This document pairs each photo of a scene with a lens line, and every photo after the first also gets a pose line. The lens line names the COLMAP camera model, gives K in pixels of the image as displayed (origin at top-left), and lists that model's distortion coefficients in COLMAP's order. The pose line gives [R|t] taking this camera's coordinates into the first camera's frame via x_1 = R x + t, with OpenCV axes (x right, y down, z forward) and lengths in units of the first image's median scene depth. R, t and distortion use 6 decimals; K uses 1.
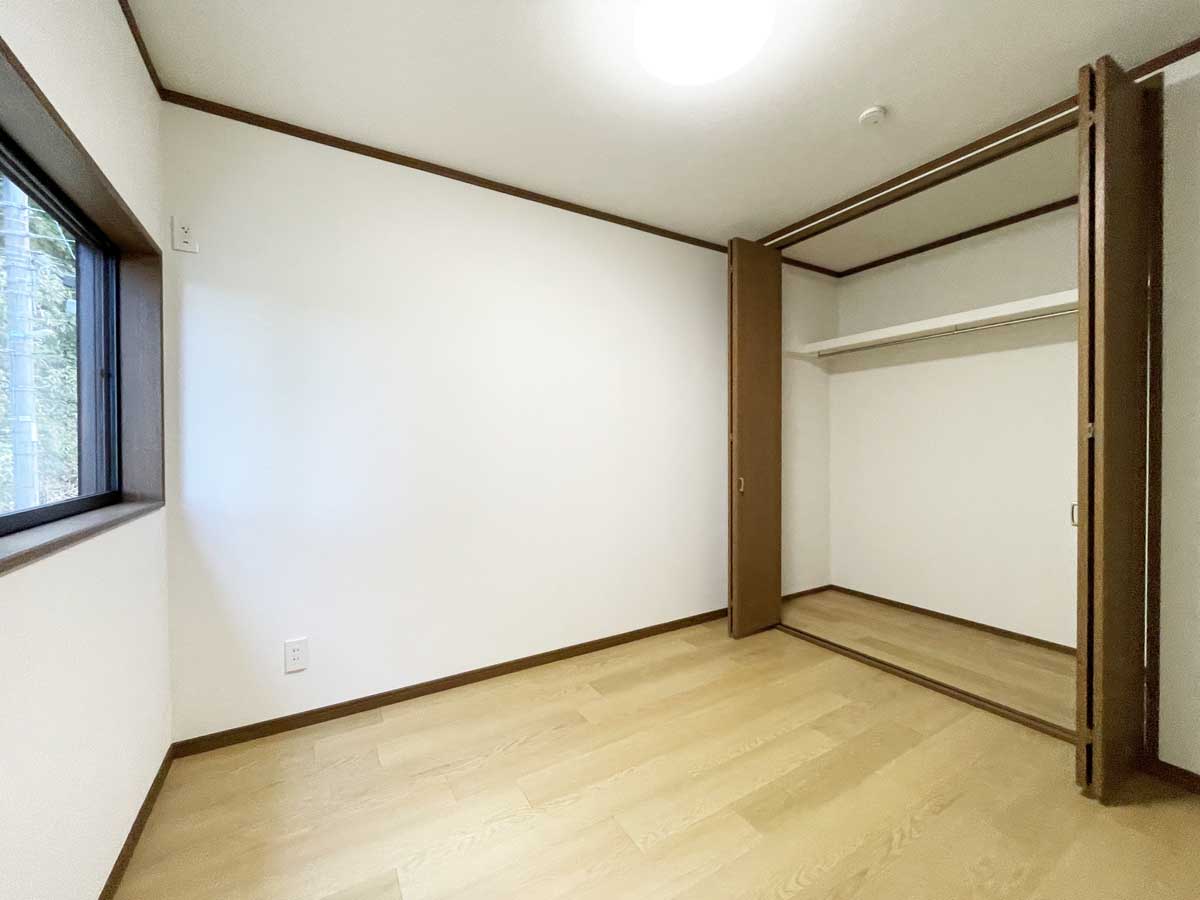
lens RADIAL K [[487.8, 0, 600.0], [0, 487.8, 450.0], [0, 0, 1]] dist [0.000615, 0.000111]
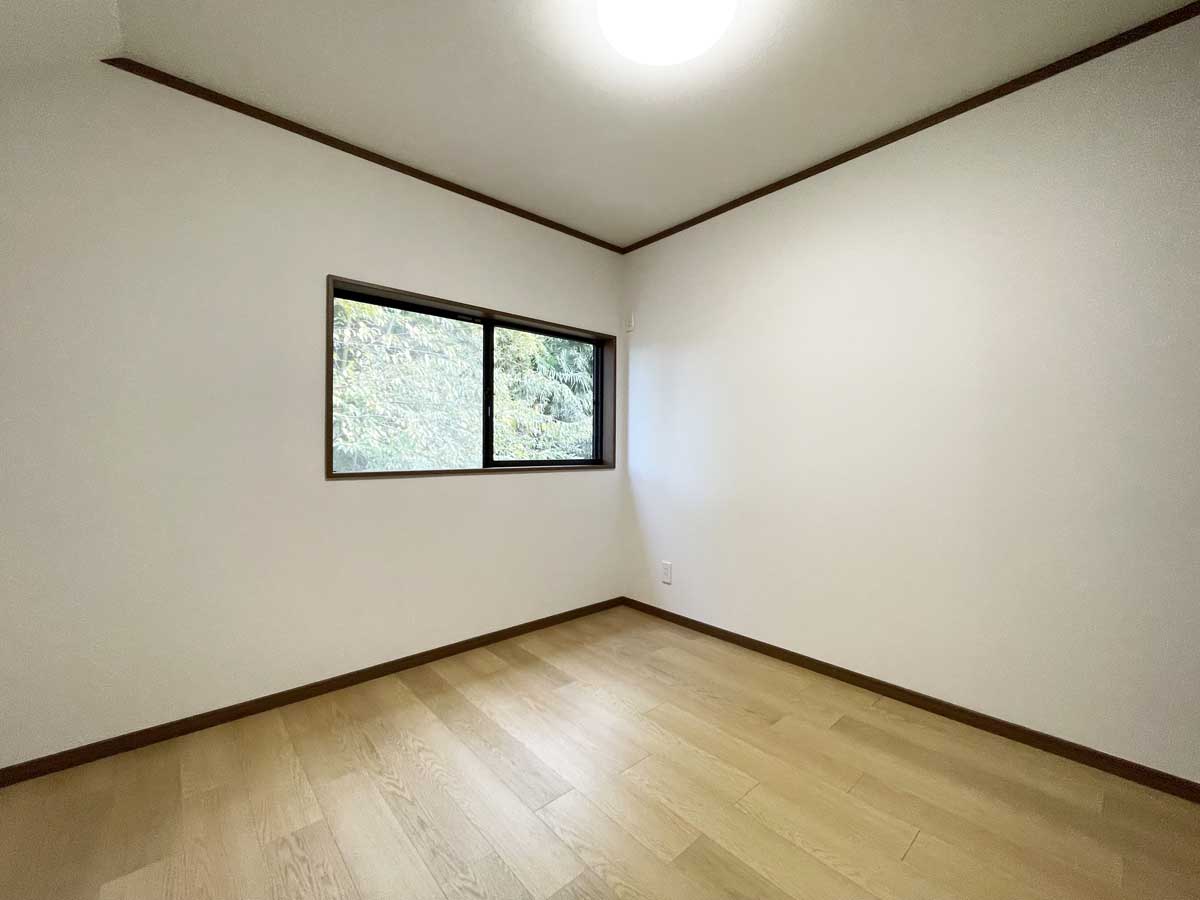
lens RADIAL K [[487.8, 0, 600.0], [0, 487.8, 450.0], [0, 0, 1]] dist [0.000615, 0.000111]
pose [[0.182523, 0.012120, -0.983127, 0.917644], [-0.009284, 0.999901, 0.010603, 0.017854], [0.983158, 0.007192, 0.182617, 0.542618]]
